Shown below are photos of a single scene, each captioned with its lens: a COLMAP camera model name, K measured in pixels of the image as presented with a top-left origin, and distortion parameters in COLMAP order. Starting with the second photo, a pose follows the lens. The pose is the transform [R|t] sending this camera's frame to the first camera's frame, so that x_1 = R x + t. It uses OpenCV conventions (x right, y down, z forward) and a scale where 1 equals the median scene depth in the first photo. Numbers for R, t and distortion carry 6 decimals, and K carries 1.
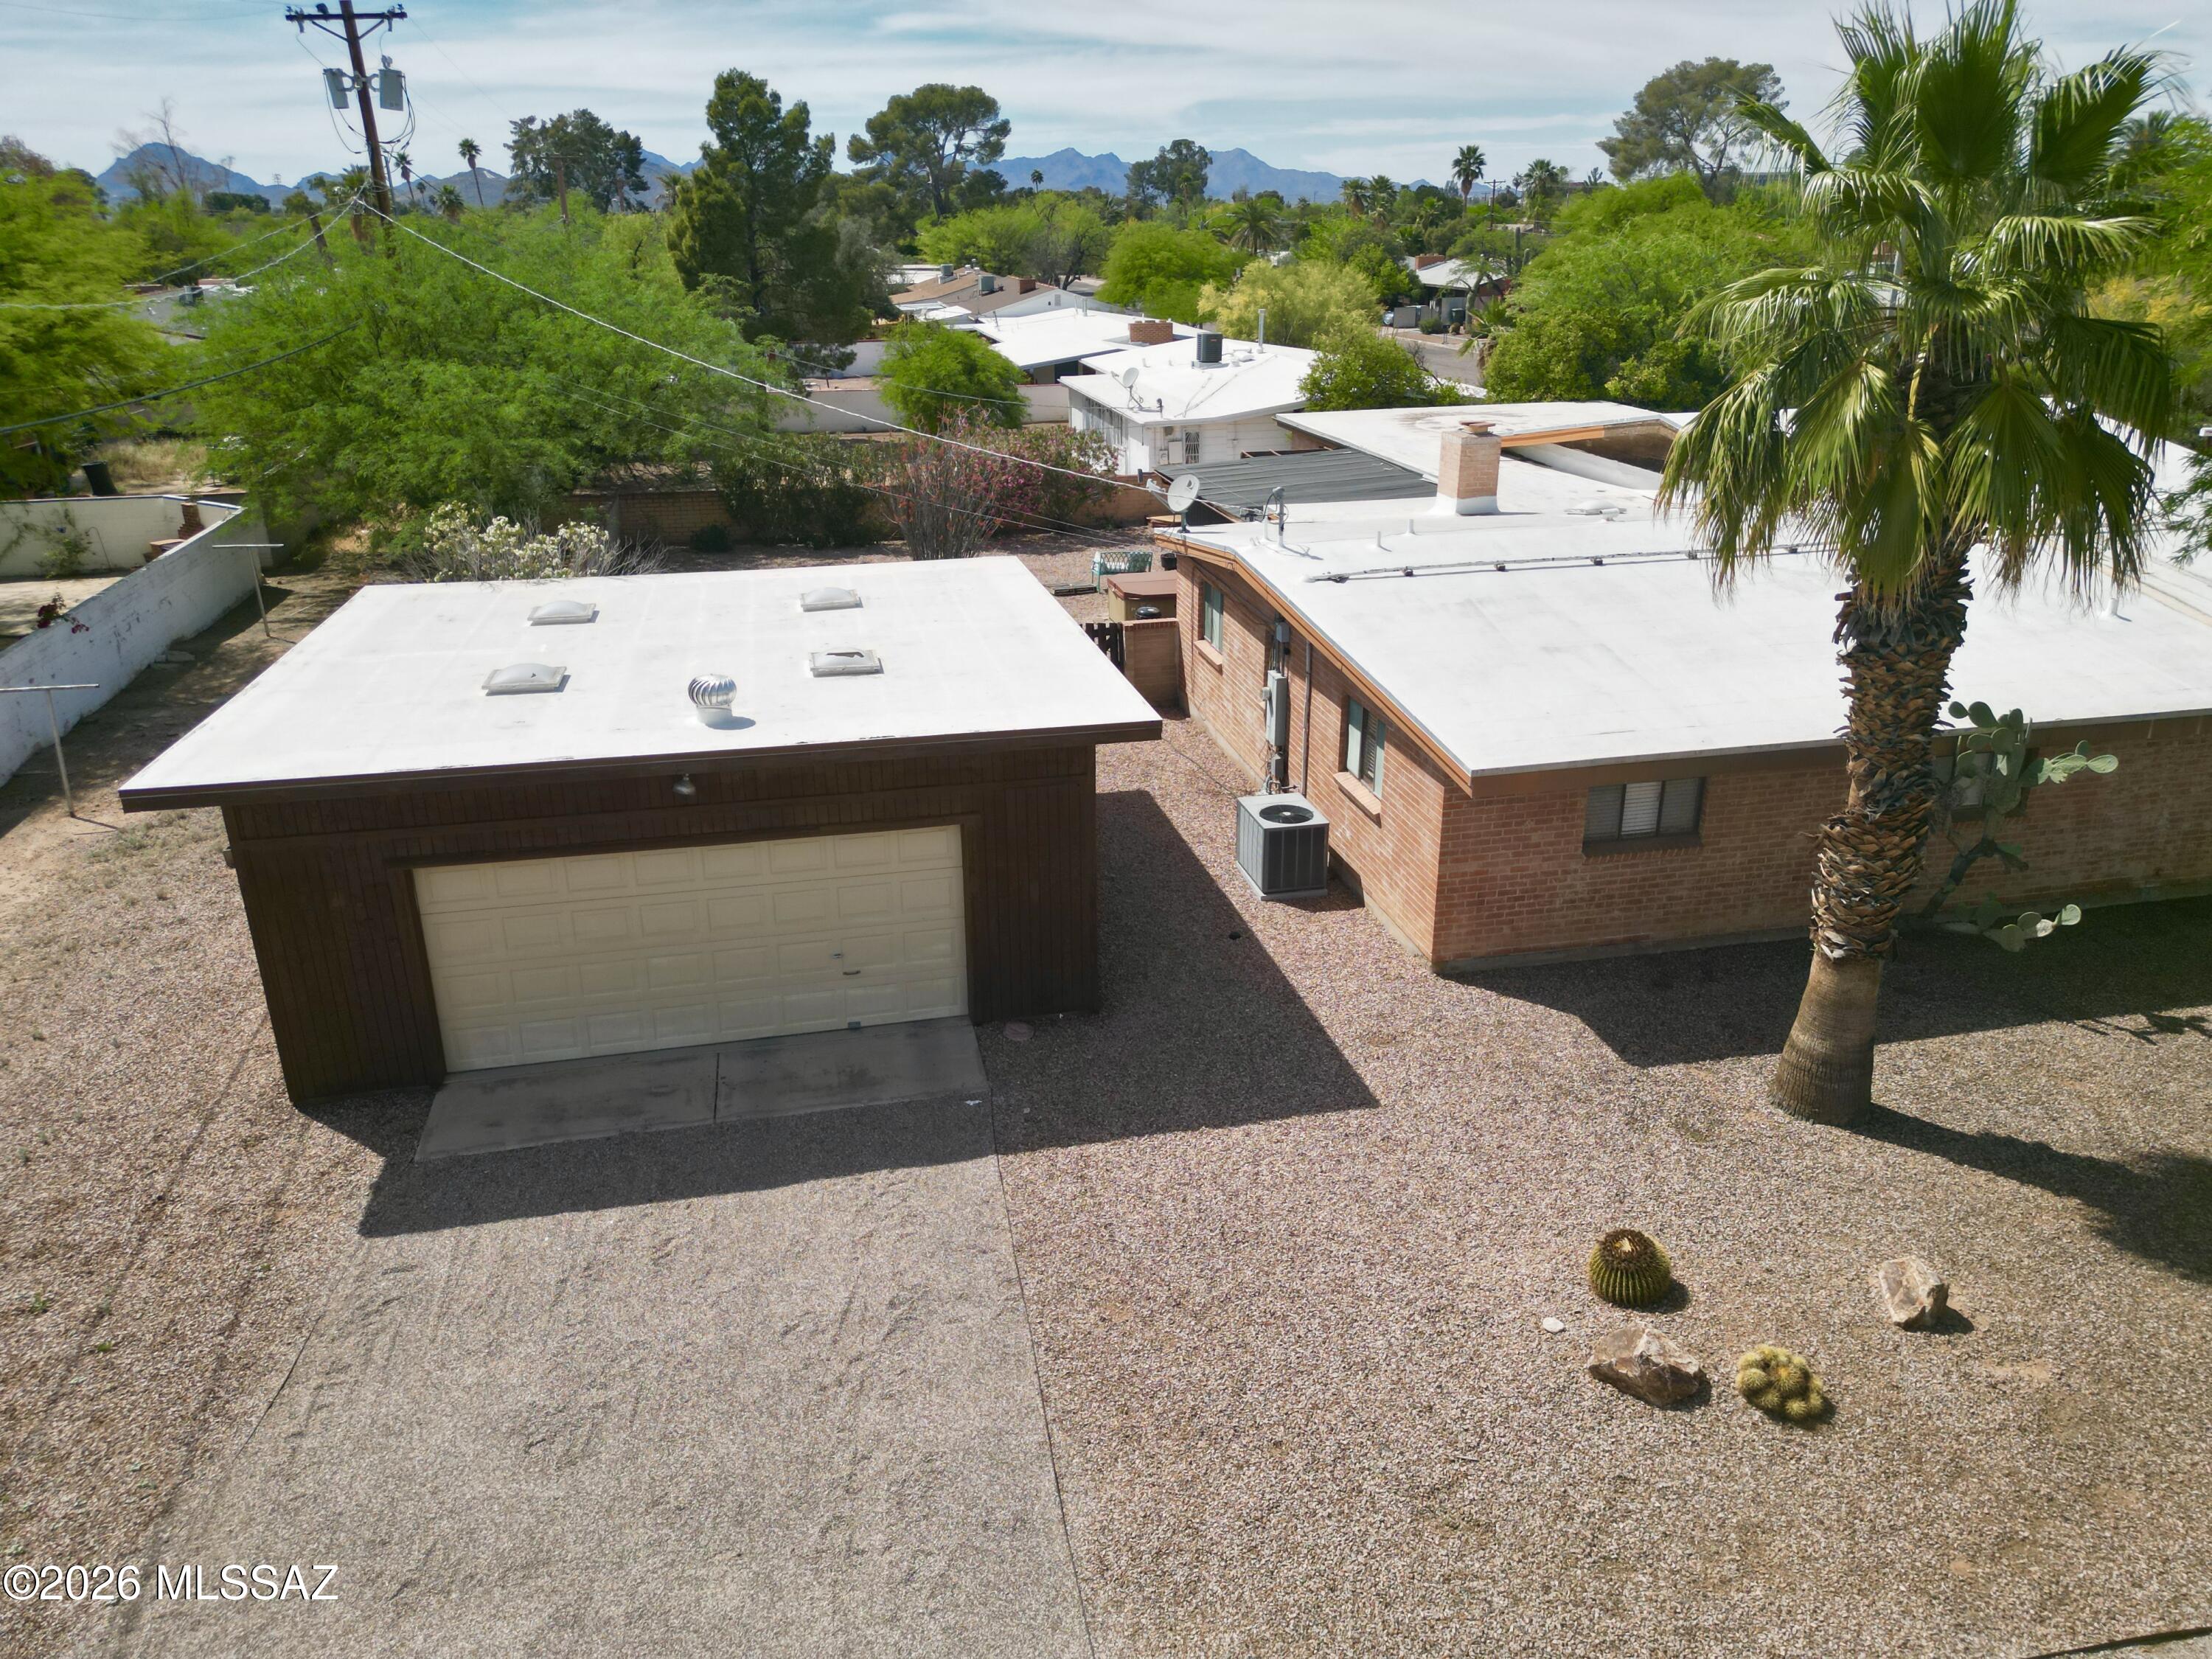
lens RADIAL K [[1554.6, 0, 1106.0], [0, 1554.6, 829.5], [0, 0, 1]] dist [0.093092, -0.095703]
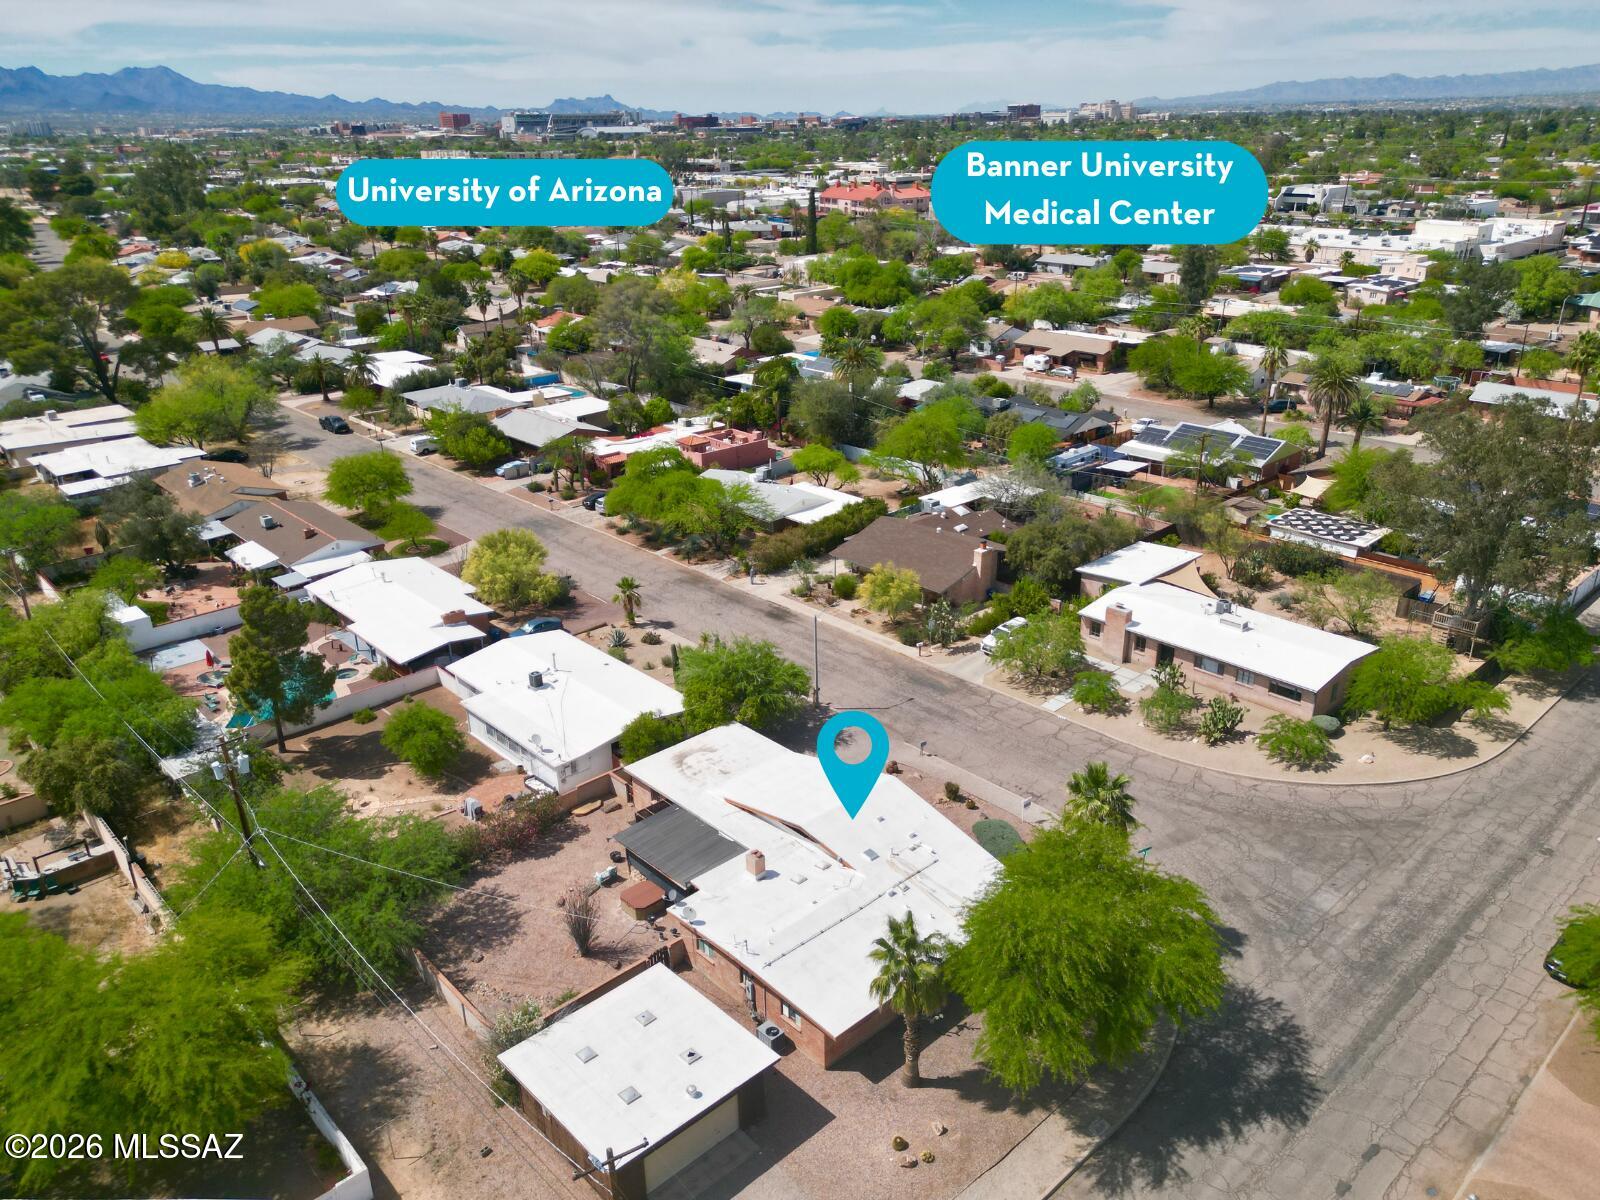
lens RADIAL K [[1172.0, 0, 800.0], [0, 1172.0, 600.0], [0, 0, 1]] dist [0.098020, -0.109961]
pose [[0.861238, -0.198372, 0.467887, -1.299937], [0.195203, 0.979172, 0.055835, -1.585762], [-0.469218, 0.043246, 0.882023, -2.206640]]
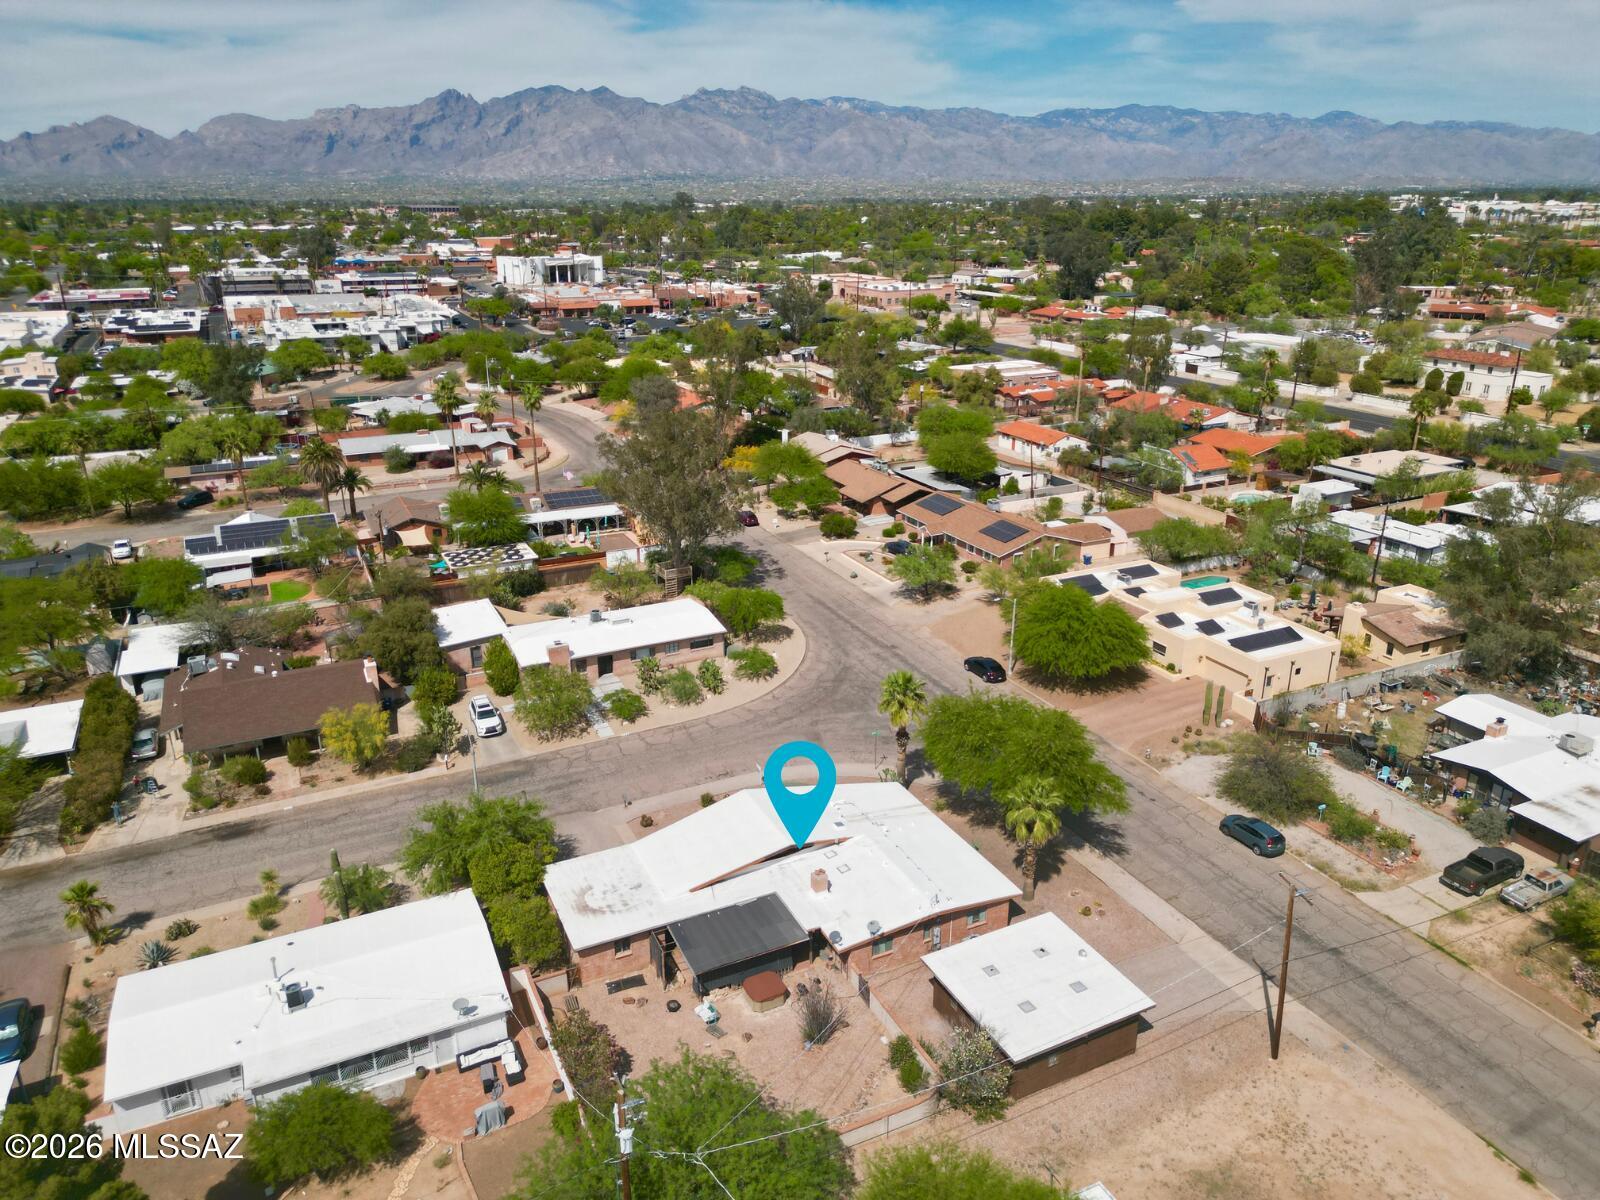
lens RADIAL K [[1124.5, 0, 800.0], [0, 1124.5, 600.0], [0, 0, 1]] dist [0.093092, -0.095703]
pose [[-0.234038, -0.322210, 0.917282, -3.494090], [0.367444, 0.844193, 0.390286, -3.256683], [-0.900117, 0.428392, -0.079179, 1.716151]]
